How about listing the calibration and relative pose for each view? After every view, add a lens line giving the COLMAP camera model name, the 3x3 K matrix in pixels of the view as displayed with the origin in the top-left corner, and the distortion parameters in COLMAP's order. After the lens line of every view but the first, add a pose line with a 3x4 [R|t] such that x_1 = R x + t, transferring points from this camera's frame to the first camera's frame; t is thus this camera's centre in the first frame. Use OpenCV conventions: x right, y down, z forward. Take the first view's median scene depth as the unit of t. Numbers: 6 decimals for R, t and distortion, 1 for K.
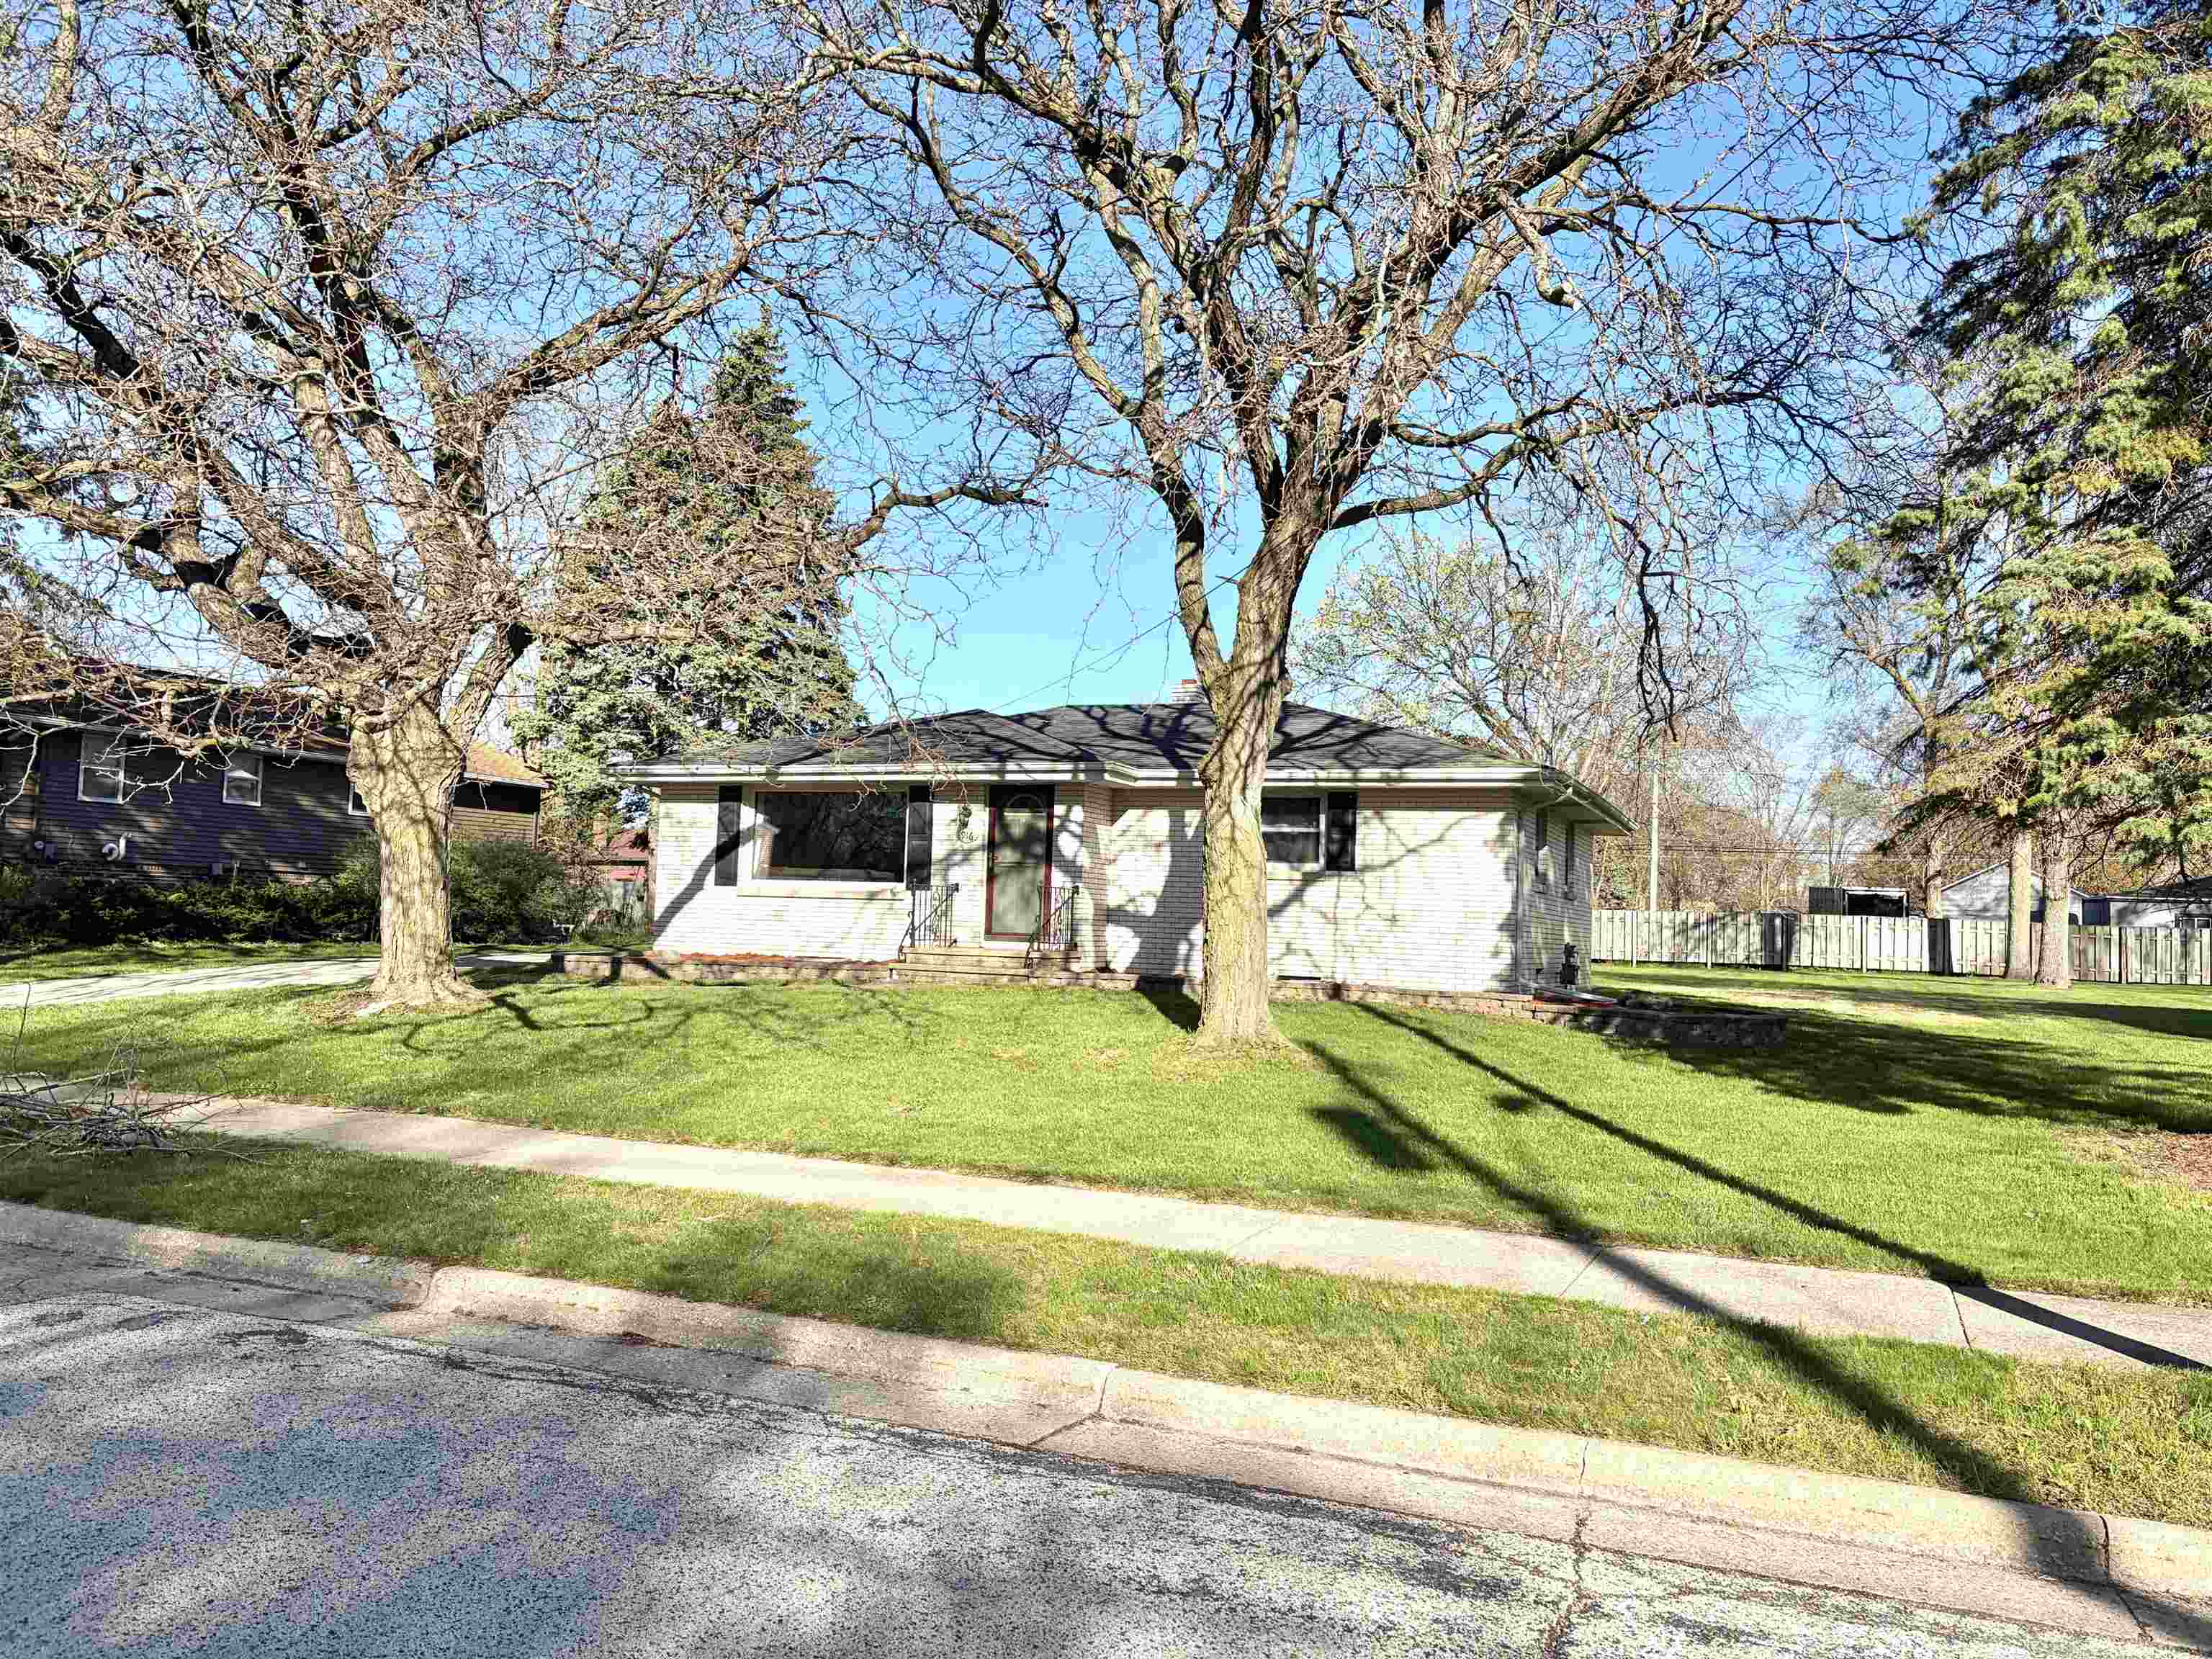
lens RADIAL K [[1670.1, 0, 1106.0], [0, 1670.1, 832.9], [0, 0, 1]] dist [0.049941, -0.050964]
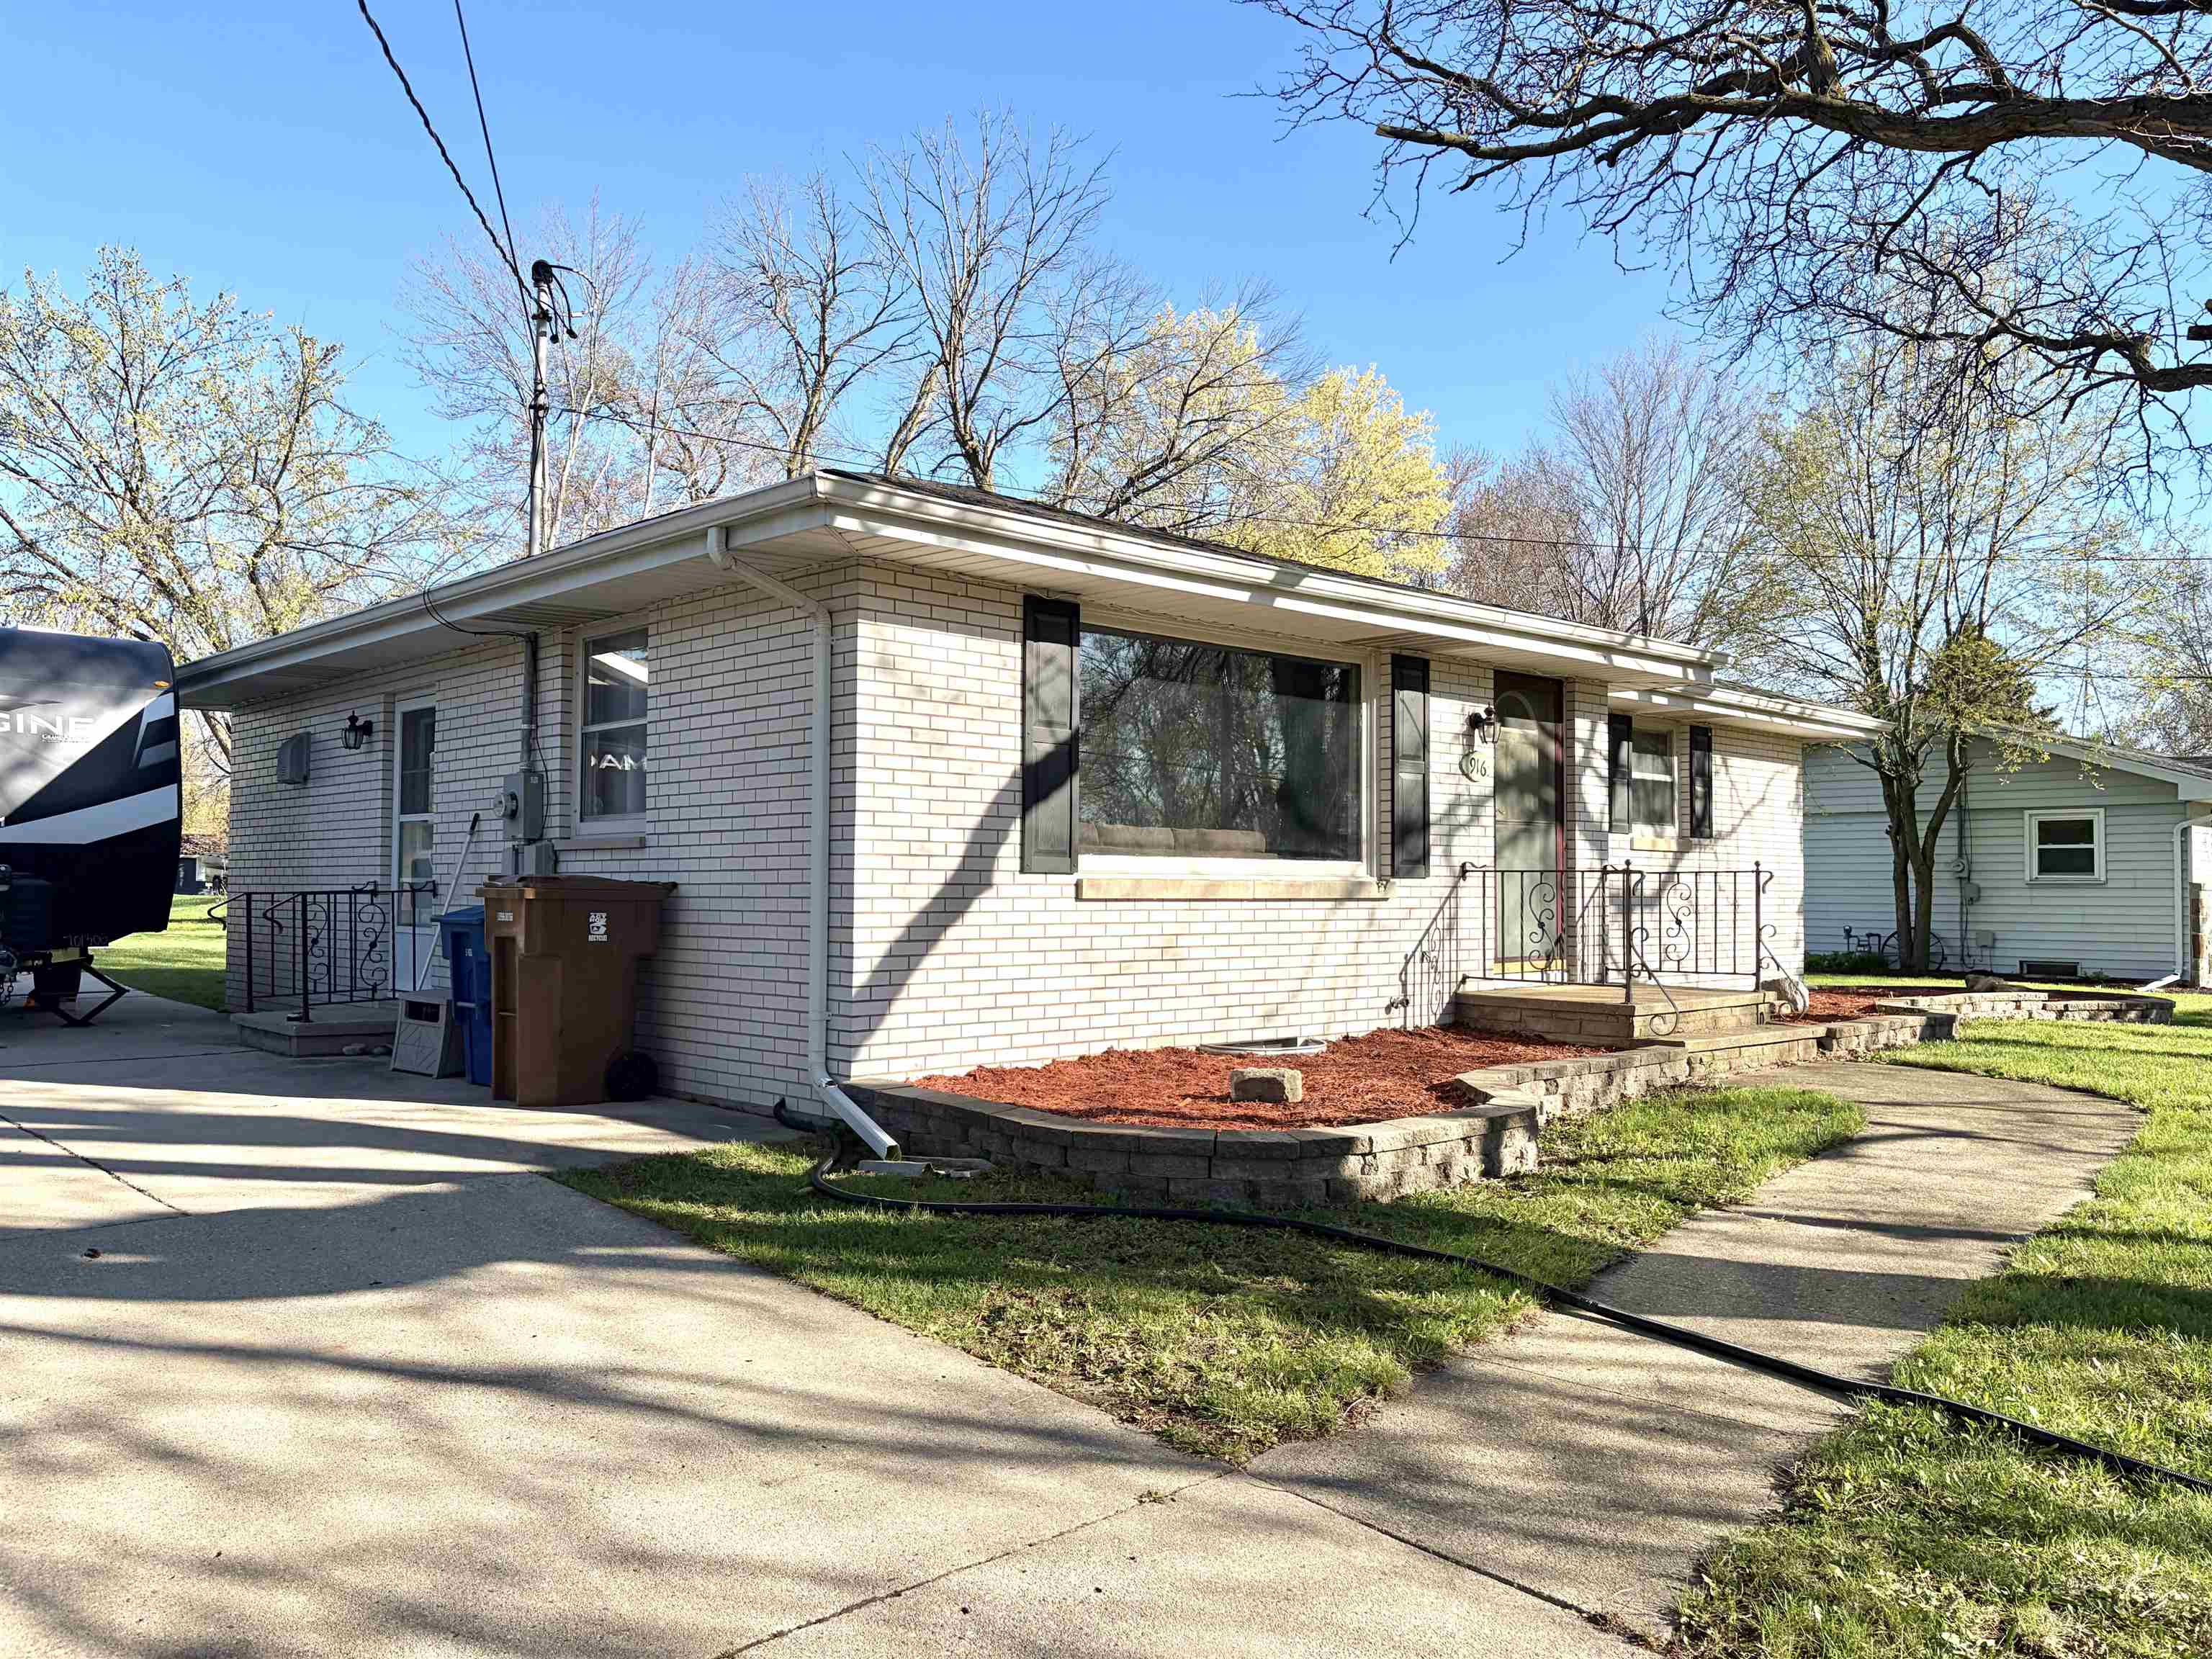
lens RADIAL K [[1670.1, 0, 1097.3], [0, 1670.1, 834.7], [0, 0, 1]] dist [0.049941, -0.050964]
pose [[0.401150, -0.003259, 0.916007, -0.589977], [-0.041454, 0.998905, 0.021708, 0.015952], [-0.915074, -0.046680, 0.400576, 0.912556]]
